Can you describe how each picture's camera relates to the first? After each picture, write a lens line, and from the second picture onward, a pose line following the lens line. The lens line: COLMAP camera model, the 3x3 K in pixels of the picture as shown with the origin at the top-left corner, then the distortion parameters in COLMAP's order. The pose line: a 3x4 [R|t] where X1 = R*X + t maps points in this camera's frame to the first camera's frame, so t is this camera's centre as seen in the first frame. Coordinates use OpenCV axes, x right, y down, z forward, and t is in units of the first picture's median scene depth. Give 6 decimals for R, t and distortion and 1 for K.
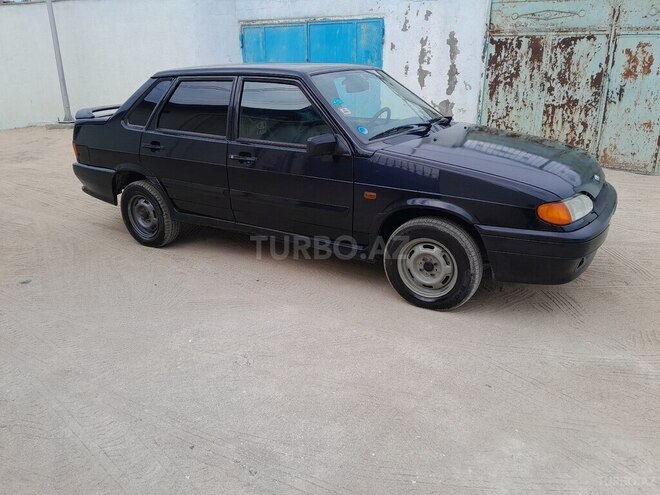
lens RADIAL K [[514.1, 0, 330.0], [0, 514.1, 247.5], [0, 0, 1]] dist [0.031904, -0.075185]
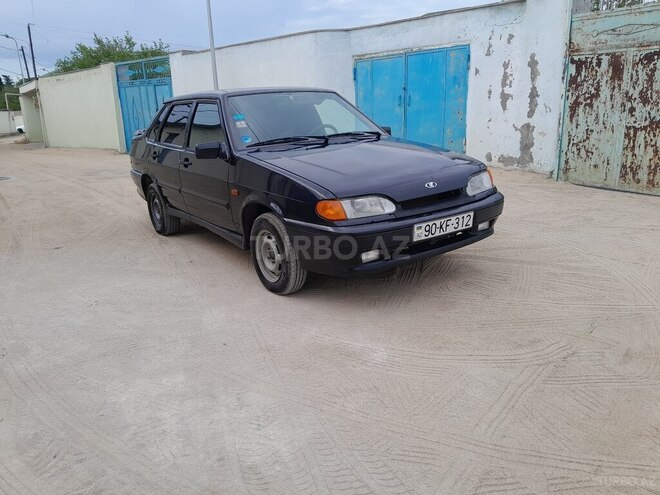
lens RADIAL K [[514.1, 0, 330.0], [0, 514.1, 247.5], [0, 0, 1]] dist [0.031904, -0.075185]
pose [[0.918329, 0.081843, -0.387264, 0.304391], [-0.104672, 0.993773, -0.038191, 0.020267], [0.381727, 0.075607, 0.921178, -0.007391]]
